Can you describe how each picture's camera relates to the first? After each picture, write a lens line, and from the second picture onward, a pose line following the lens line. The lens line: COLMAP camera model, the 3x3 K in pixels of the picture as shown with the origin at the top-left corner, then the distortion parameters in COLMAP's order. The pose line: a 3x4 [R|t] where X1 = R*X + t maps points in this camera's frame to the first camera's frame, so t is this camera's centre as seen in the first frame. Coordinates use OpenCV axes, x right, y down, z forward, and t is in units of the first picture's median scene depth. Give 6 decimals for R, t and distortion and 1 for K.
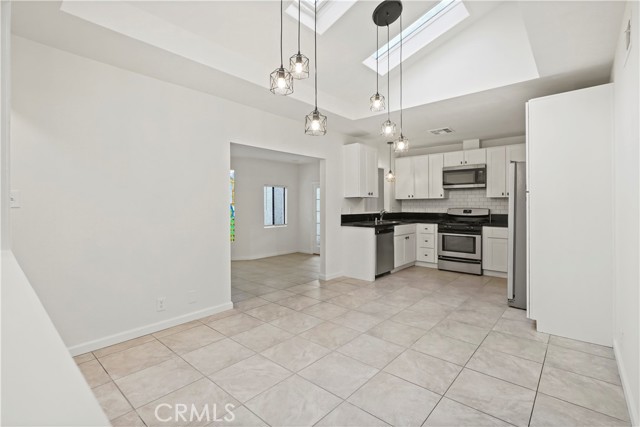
lens RADIAL K [[293.0, 0, 323.6], [0, 293.0, 211.7], [0, 0, 1]] dist [-0.001148, 0.000097]
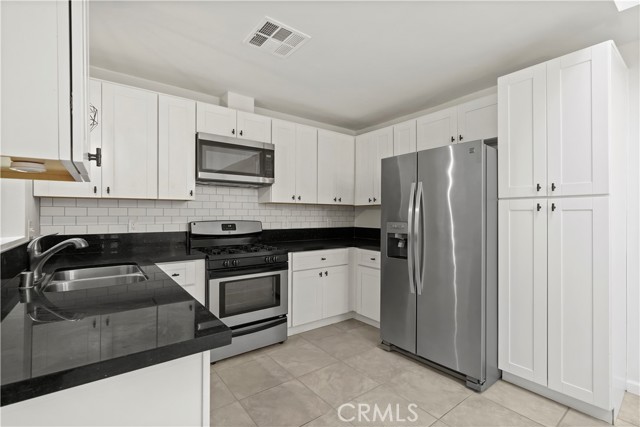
lens RADIAL K [[299.2, 0, 320.0], [0, 299.2, 213.5], [0, 0, 1]] dist [-0.001180, -0.000053]
pose [[0.194397, 0.004867, 0.980911, -0.004990], [0.016780, 0.999825, -0.008286, -0.018246], [-0.980779, 0.018071, 0.194281, 0.748550]]
